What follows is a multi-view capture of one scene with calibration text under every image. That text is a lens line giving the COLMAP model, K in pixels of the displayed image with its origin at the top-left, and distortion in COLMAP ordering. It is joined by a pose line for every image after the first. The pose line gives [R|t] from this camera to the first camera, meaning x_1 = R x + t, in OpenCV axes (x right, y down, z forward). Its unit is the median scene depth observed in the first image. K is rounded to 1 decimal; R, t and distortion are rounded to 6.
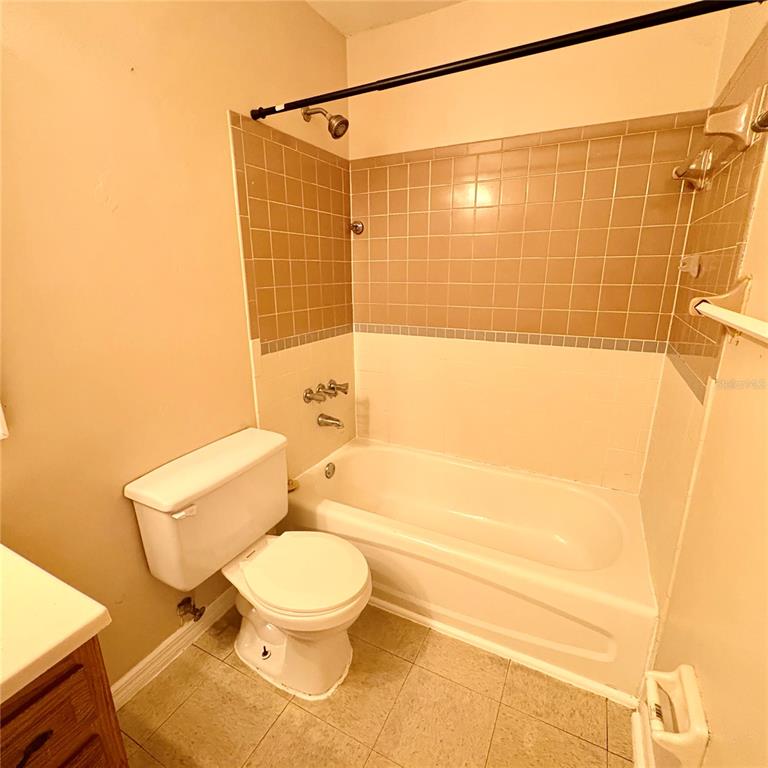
lens RADIAL K [[407.4, 0, 382.5], [0, 407.4, 383.7], [0, 0, 1]] dist [-0.000959, 0.001956]
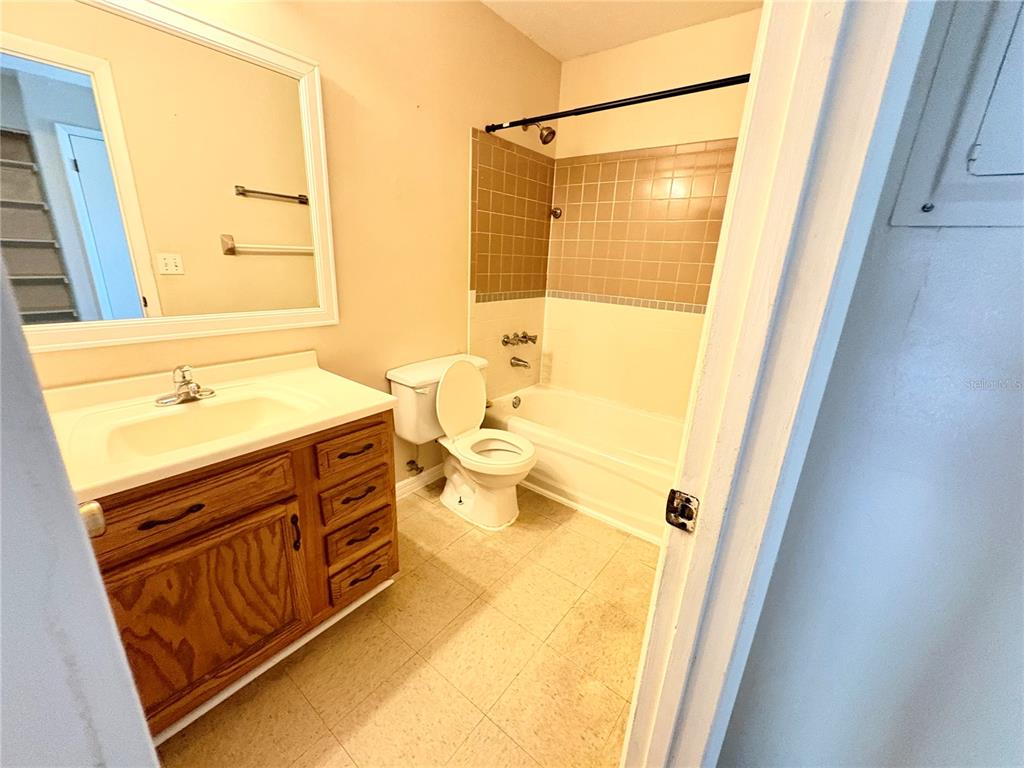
lens RADIAL K [[402.5, 0, 513.0], [0, 402.5, 383.4], [0, 0, 1]] dist [-0.008421, -0.000279]
pose [[0.982172, 0.102342, -0.157686, 0.066707], [-0.097604, 0.994518, 0.037521, 0.129875], [0.160661, -0.021461, 0.986776, -0.313051]]
